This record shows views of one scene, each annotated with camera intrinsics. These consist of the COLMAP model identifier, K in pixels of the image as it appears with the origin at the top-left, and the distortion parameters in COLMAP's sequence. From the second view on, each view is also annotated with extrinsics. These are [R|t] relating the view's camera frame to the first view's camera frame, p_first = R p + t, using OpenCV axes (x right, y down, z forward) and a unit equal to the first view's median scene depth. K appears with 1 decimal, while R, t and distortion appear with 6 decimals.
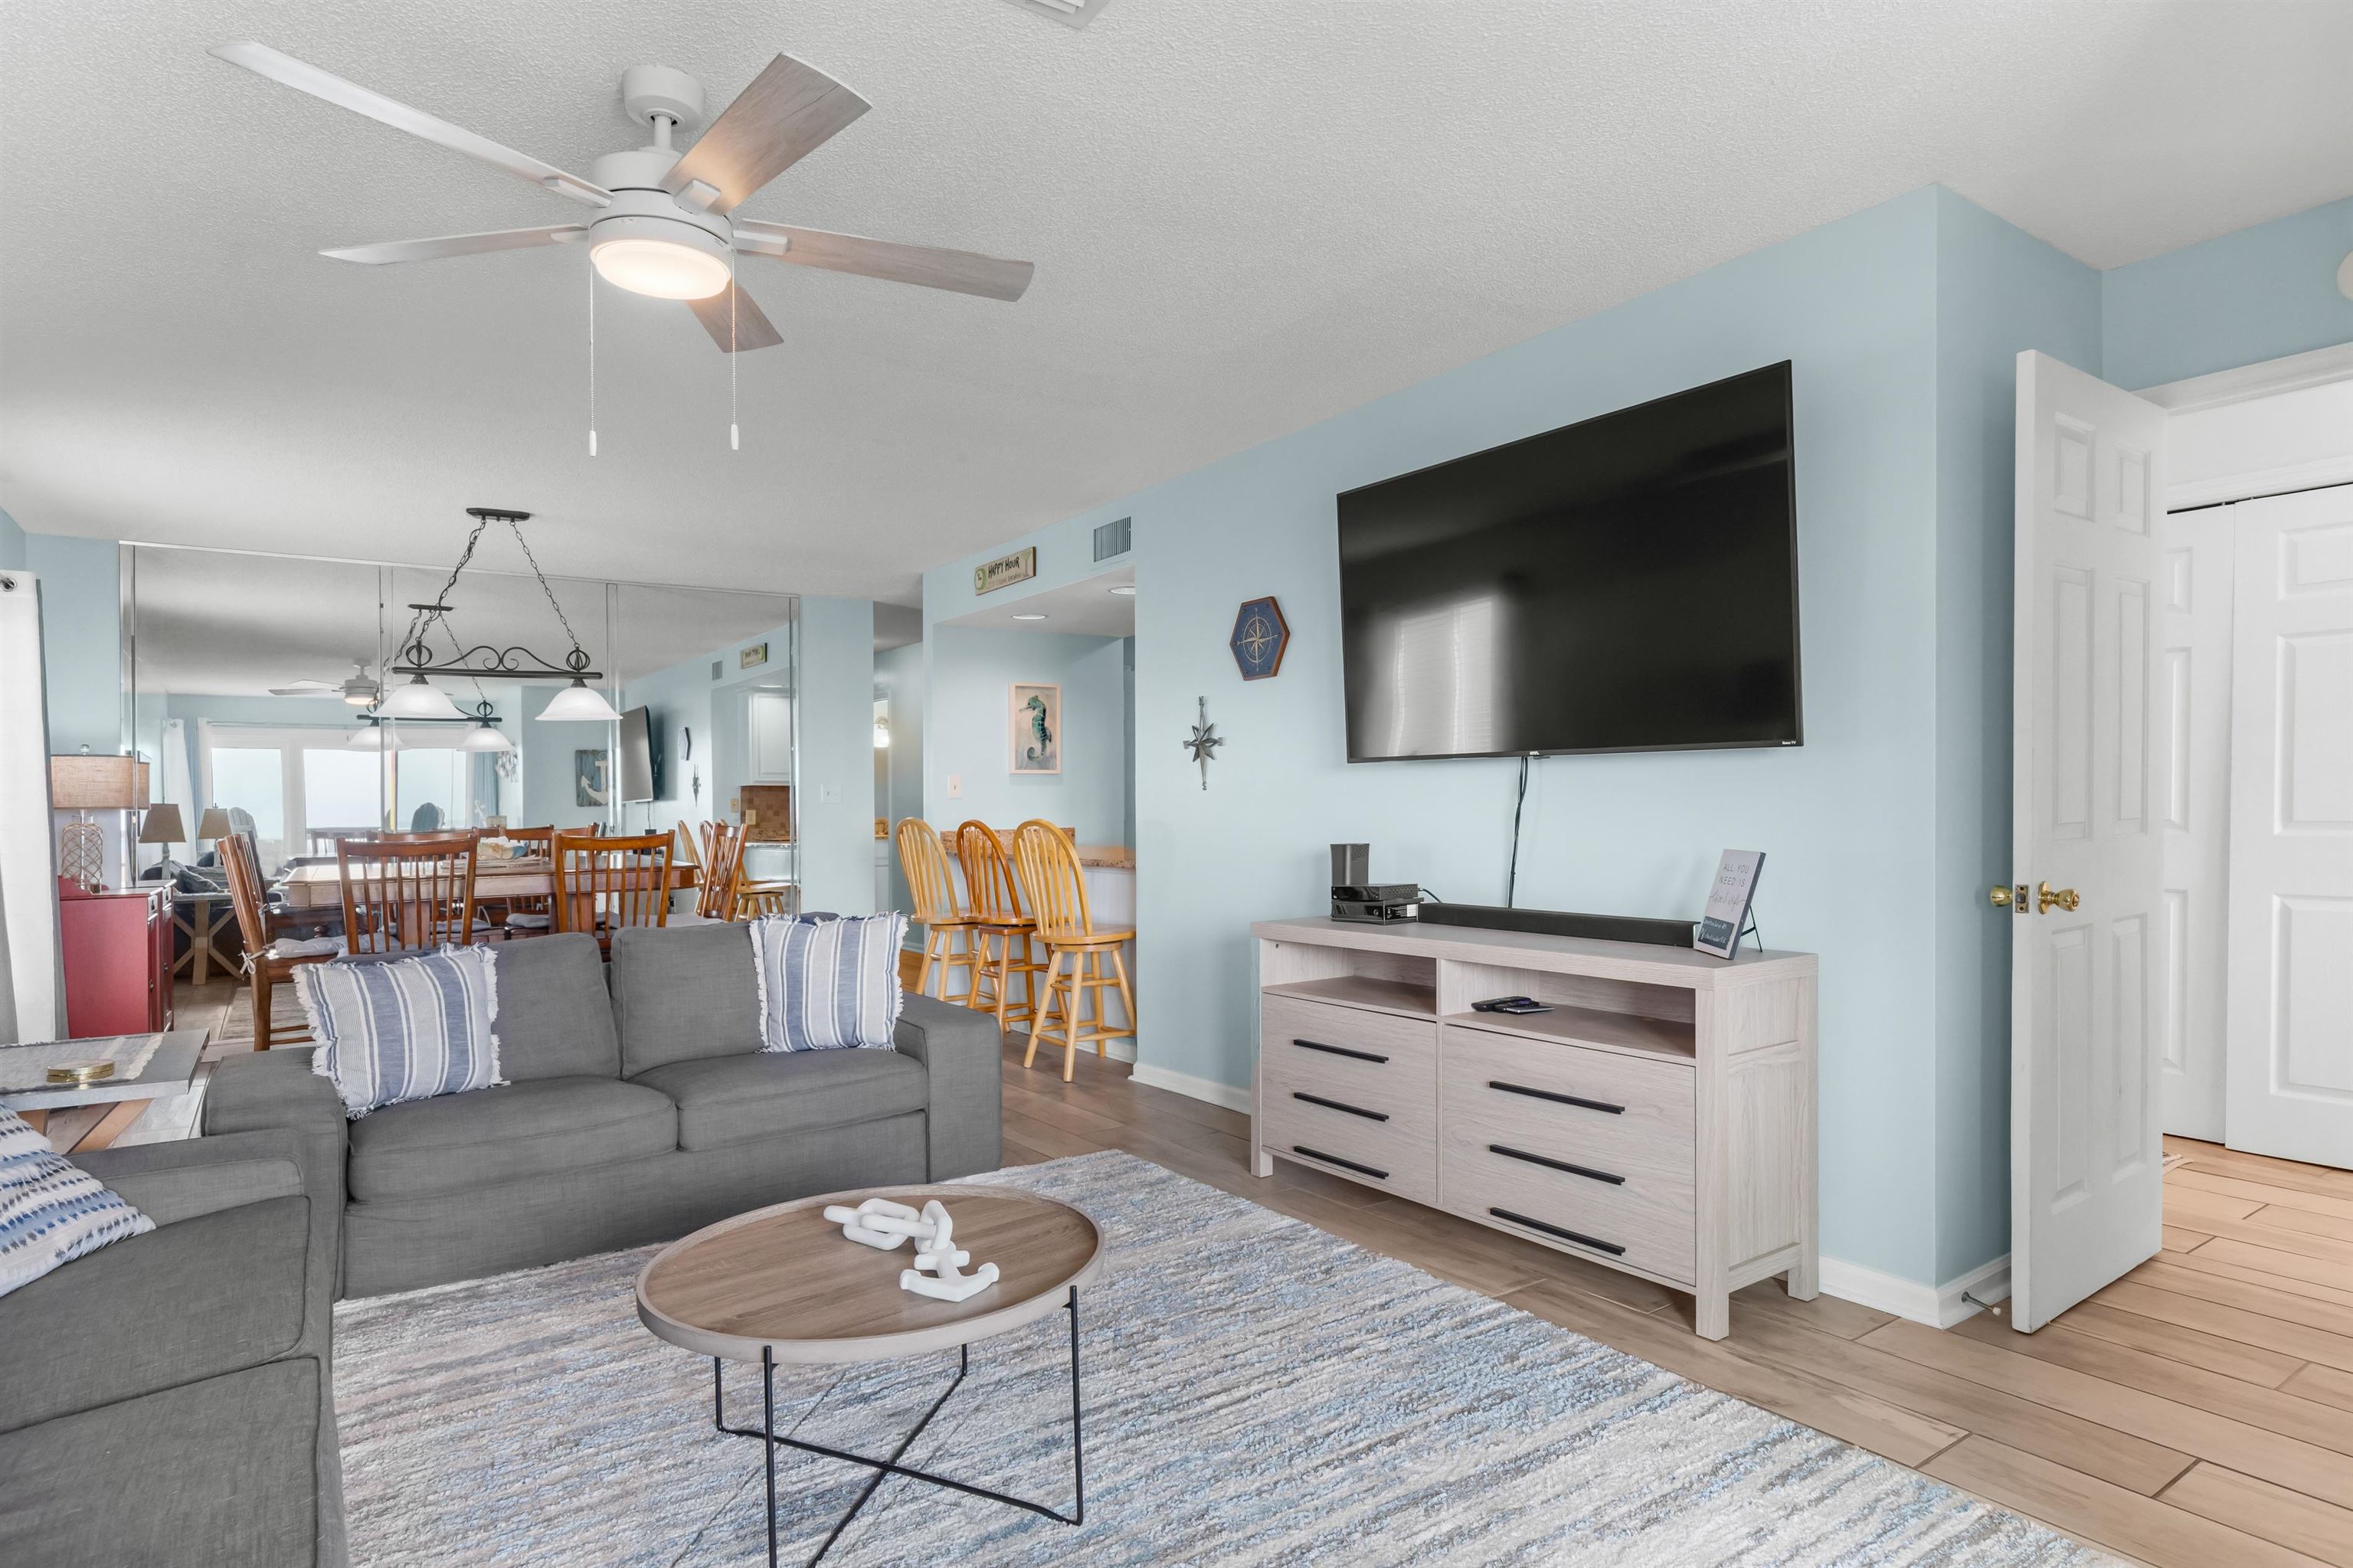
lens RADIAL K [[1292.3, 0, 1206.0], [0, 1292.3, 812.9], [0, 0, 1]] dist [0.001161, -0.000653]
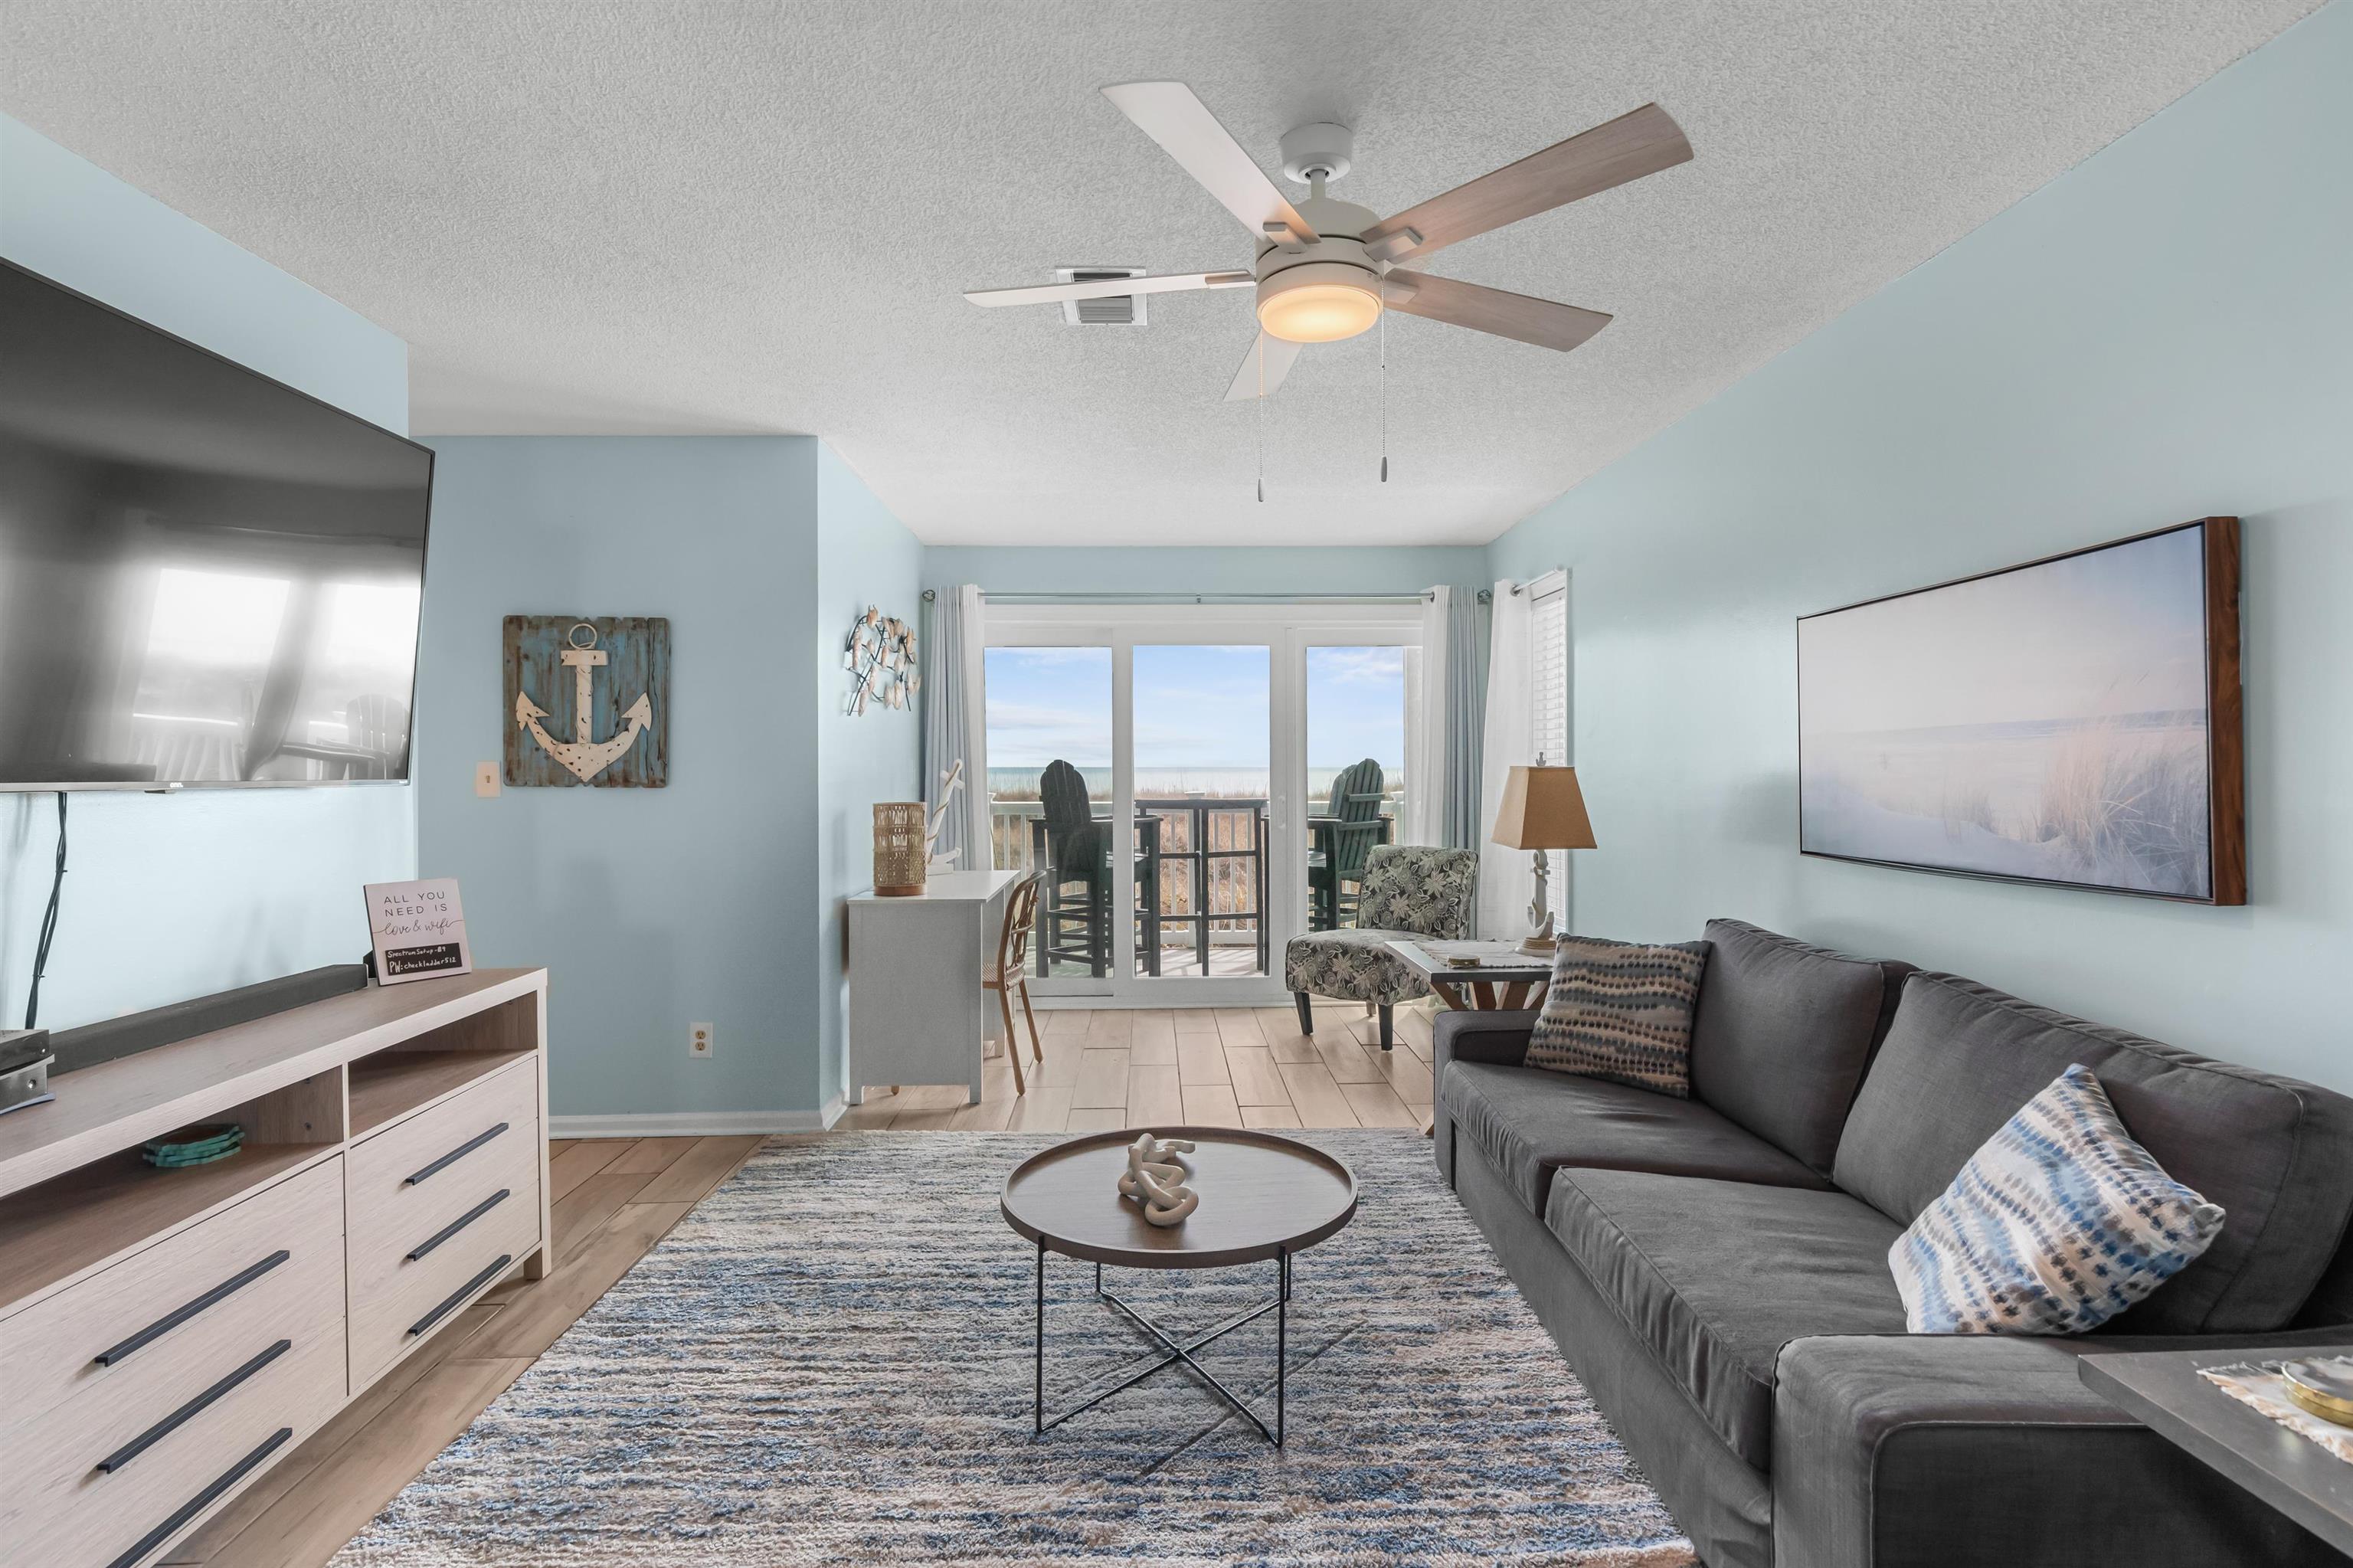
lens RADIAL K [[1217.4, 0, 1198.1], [0, 1217.4, 748.7], [0, 0, 1]] dist [-0.000717, -0.002799]
pose [[-0.840185, 0.029248, 0.541510, -0.546118], [0.026864, 0.999563, -0.012306, -0.040314], [-0.541633, 0.004207, -0.840604, 1.177998]]
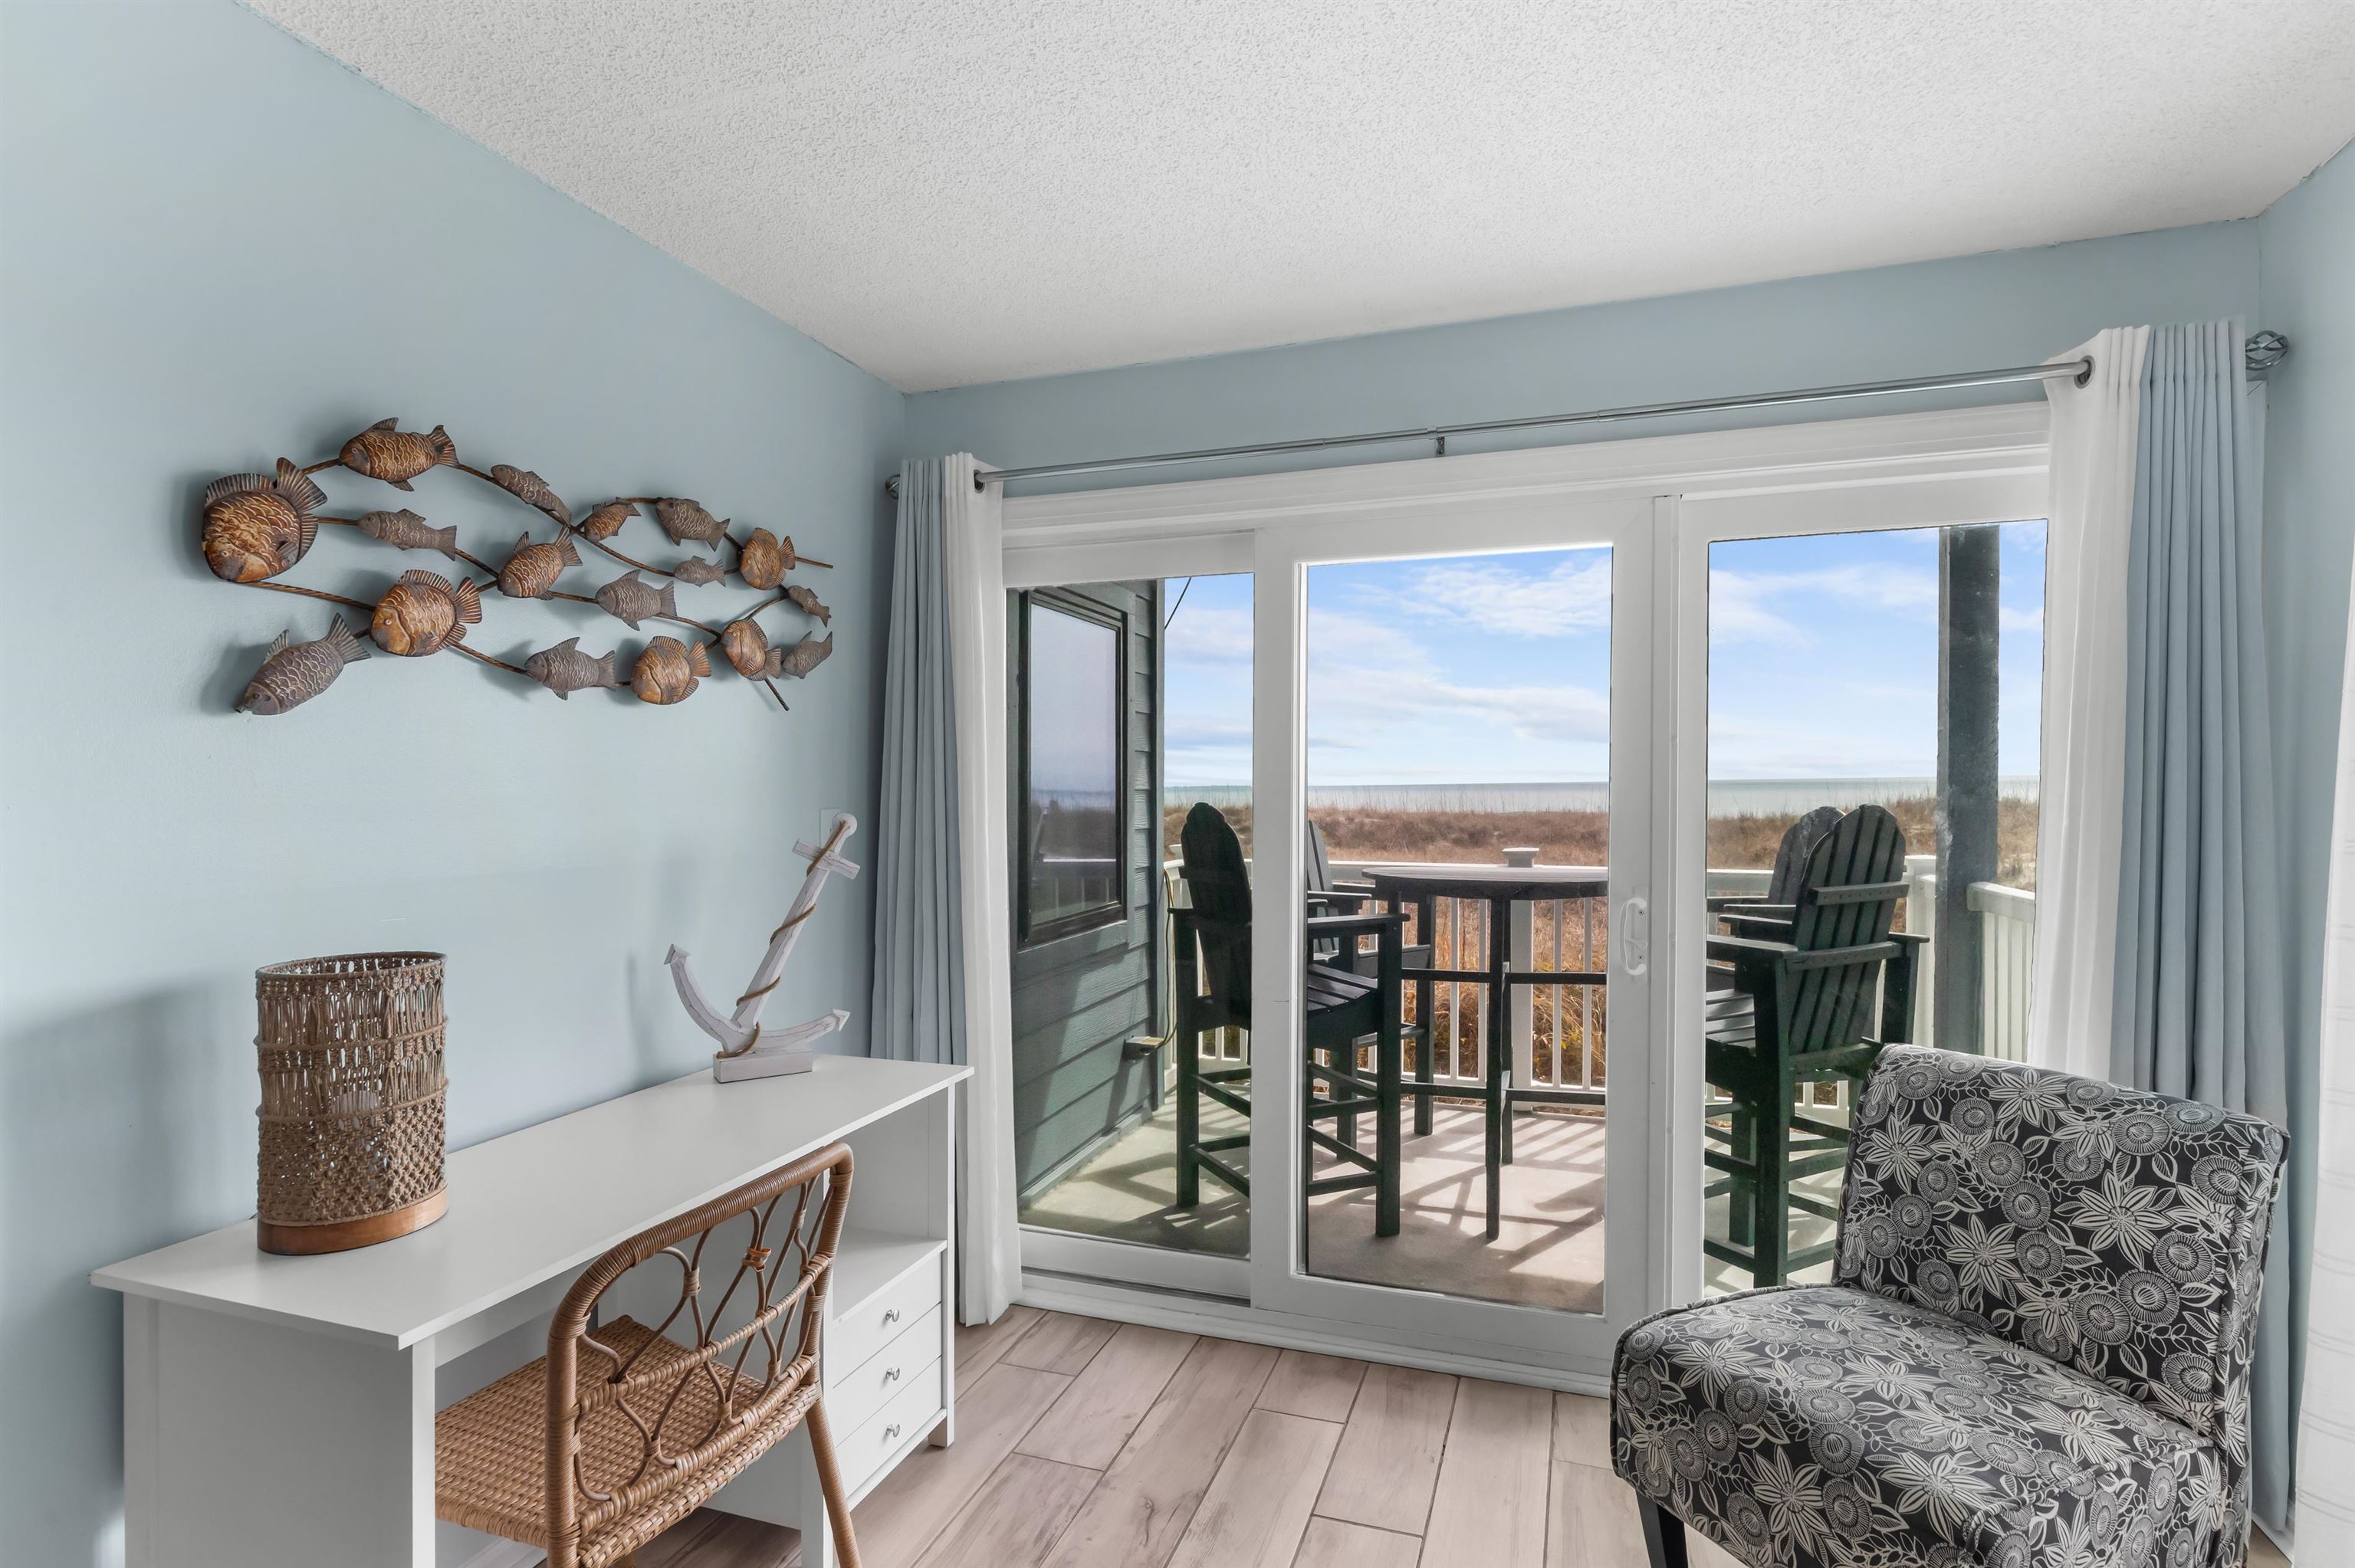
lens RADIAL K [[1142.0, 0, 1195.5], [0, 1142.0, 795.5], [0, 0, 1]] dist [0.001419, 0.000346]
pose [[-0.587279, 0.010411, 0.809318, -0.102984], [0.022673, 0.999736, 0.003593, -0.061556], [-0.809067, 0.020460, -0.587360, 0.266907]]
